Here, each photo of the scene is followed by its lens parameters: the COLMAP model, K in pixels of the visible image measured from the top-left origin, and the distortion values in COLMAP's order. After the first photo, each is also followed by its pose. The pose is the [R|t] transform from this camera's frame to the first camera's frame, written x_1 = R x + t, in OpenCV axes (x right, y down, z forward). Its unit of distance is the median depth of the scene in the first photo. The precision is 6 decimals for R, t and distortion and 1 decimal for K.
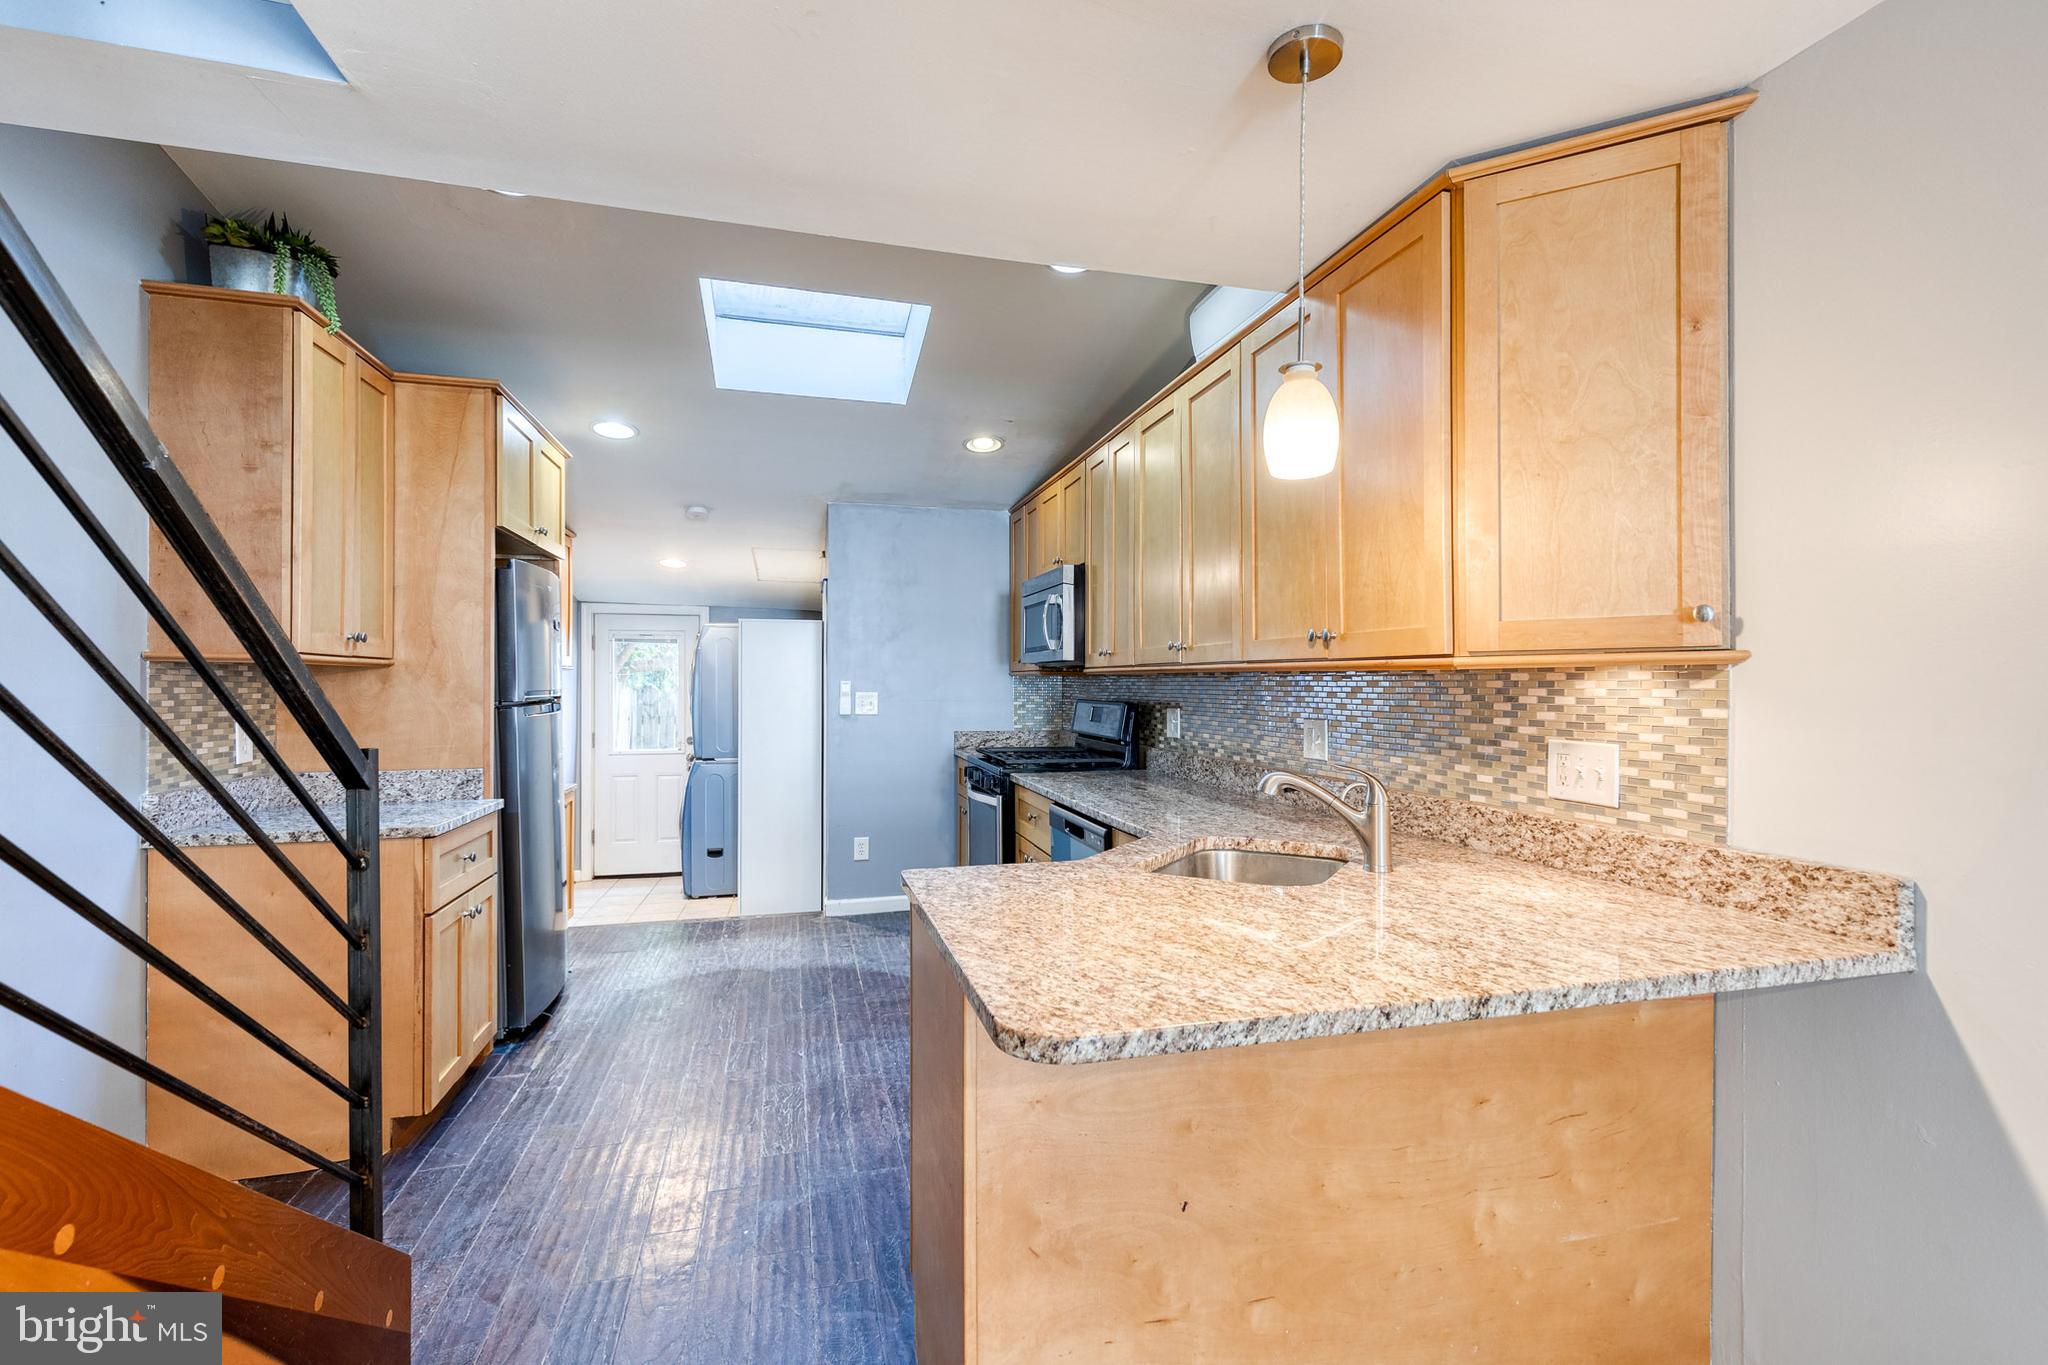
lens RADIAL K [[924.1, 0, 1045.1], [0, 924.1, 681.1], [0, 0, 1]] dist [0.006176, -0.000069]
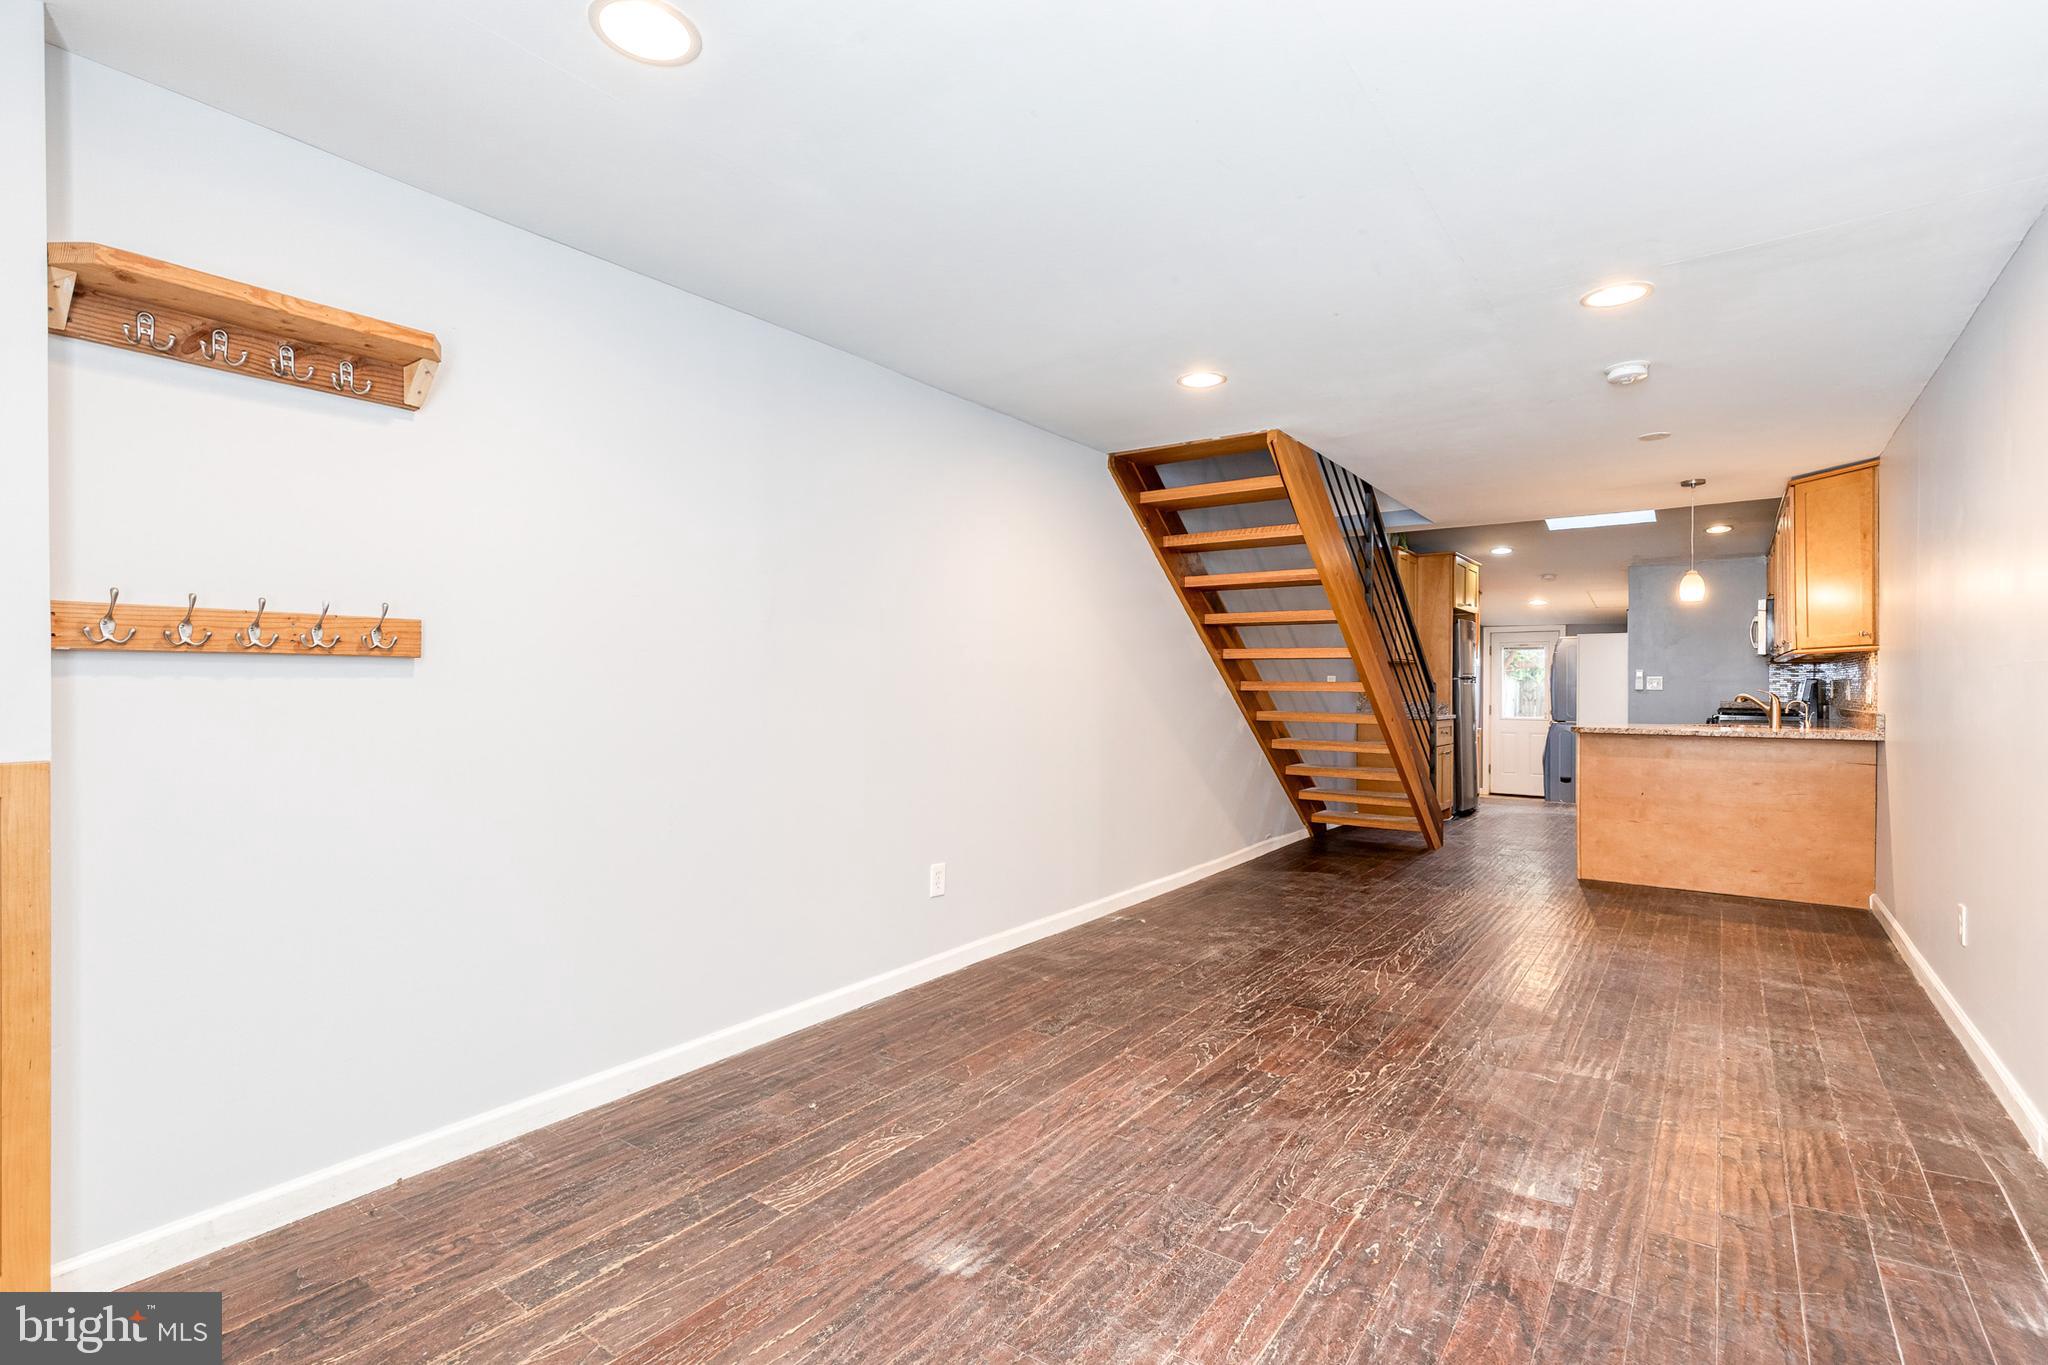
lens RADIAL K [[941.9, 0, 1041.2], [0, 941.9, 691.6], [0, 0, 1]] dist [0.007612, -0.000843]
pose [[0.623816, 0.004124, -0.781560, 0.834684], [0.000208, 0.999985, 0.005442, 0.055355], [0.781571, -0.003557, 0.623806, -1.723222]]
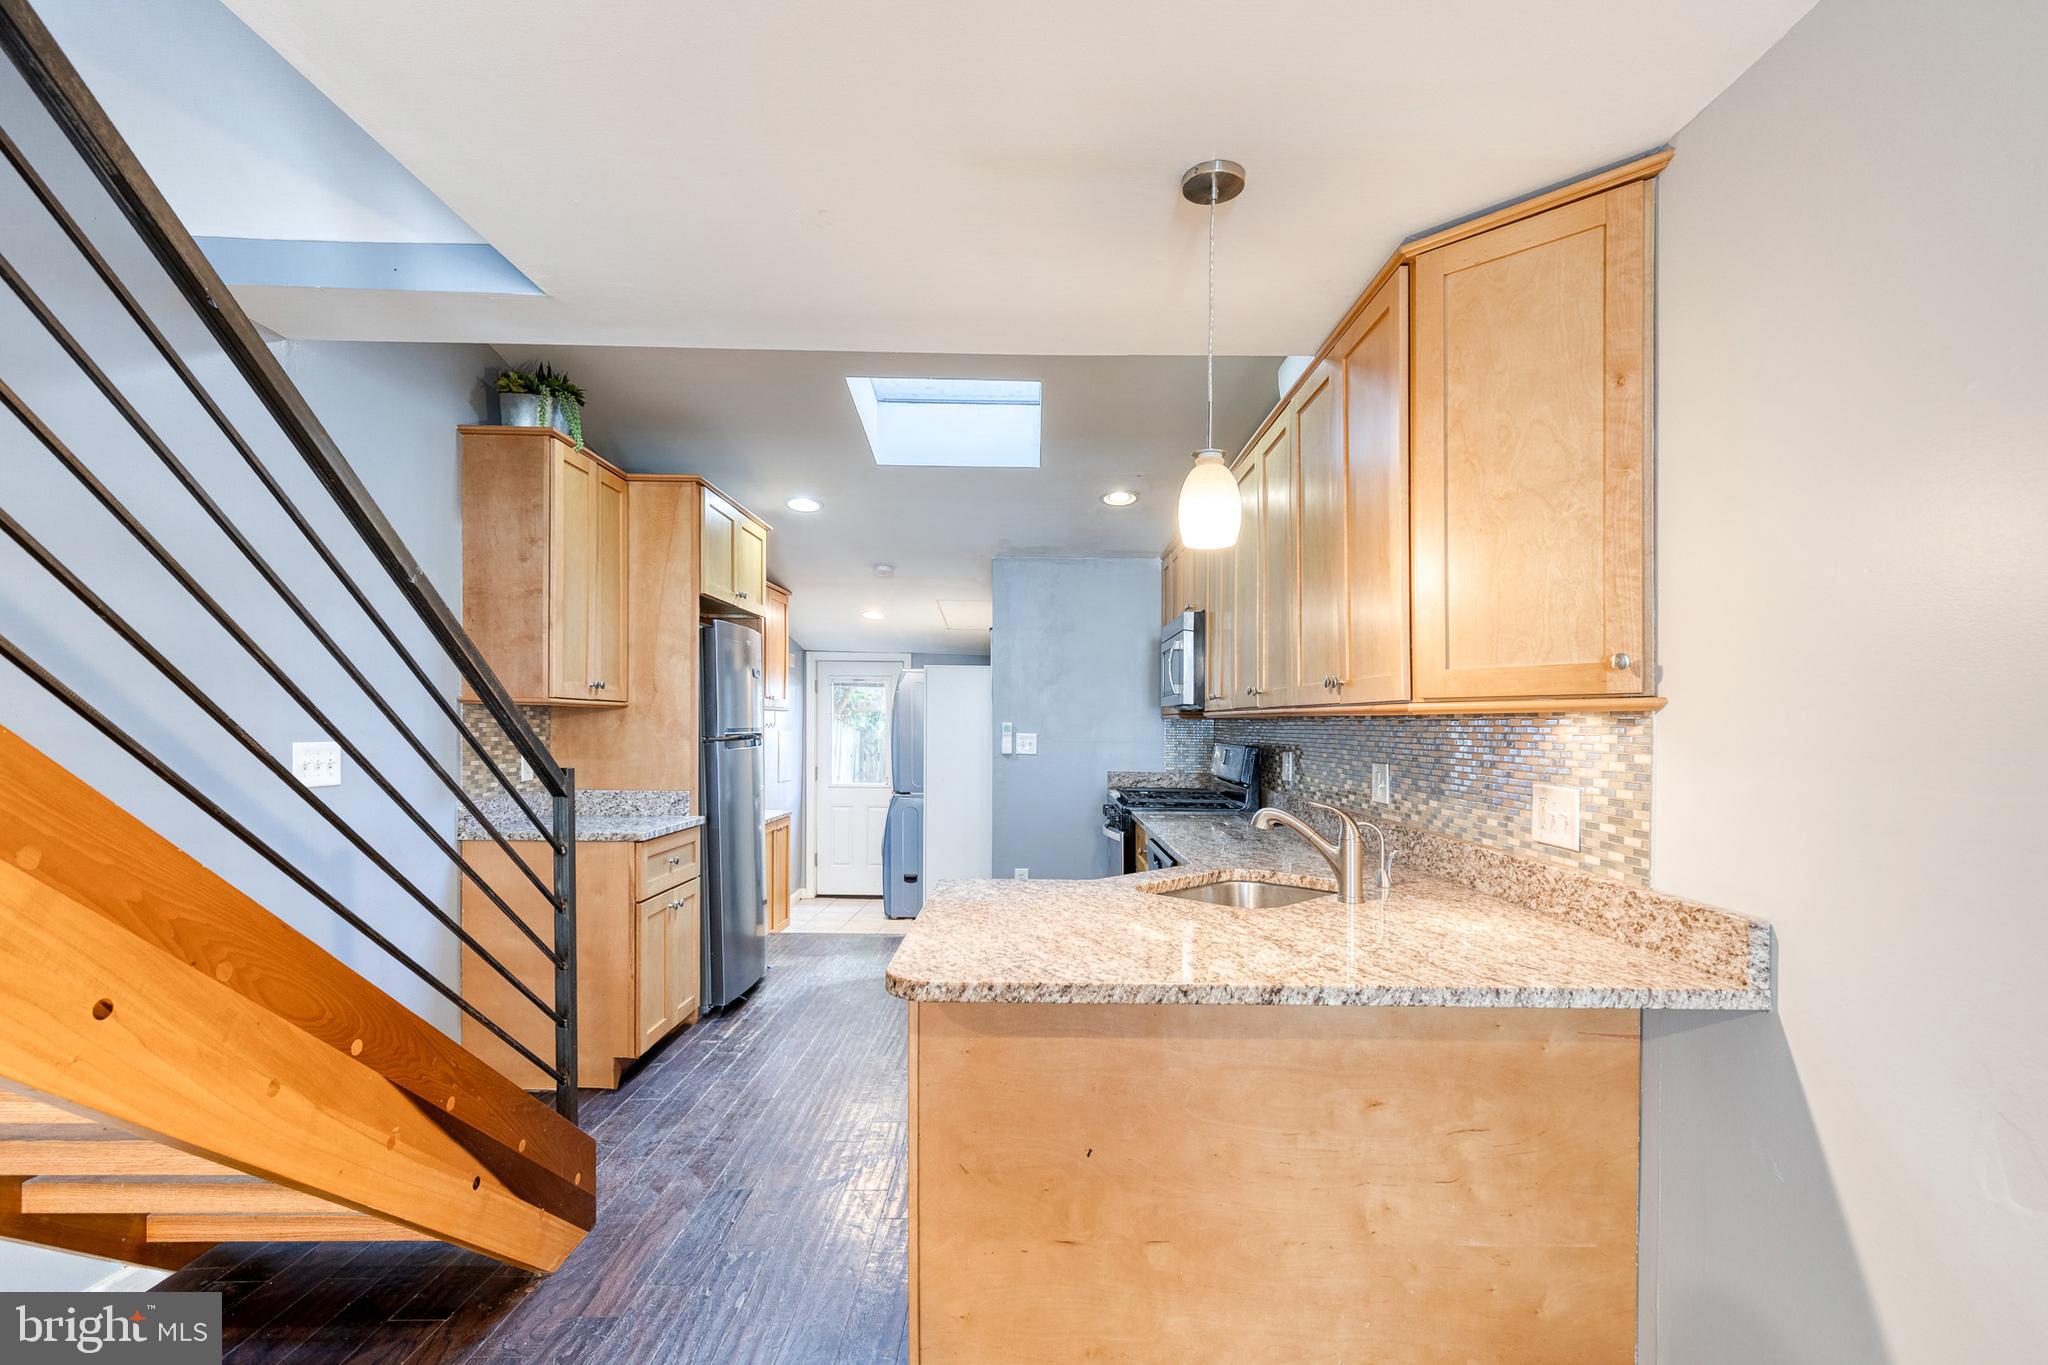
lens RADIAL K [[958.2, 0, 1027.7], [0, 958.2, 732.5], [0, 0, 1]] dist [0.007435, -0.000207]
pose [[0.960499, 0.010538, -0.278085, 0.216687], [-0.008092, 0.999918, 0.009943, 0.000354], [0.278167, -0.007300, 0.960505, -0.121154]]
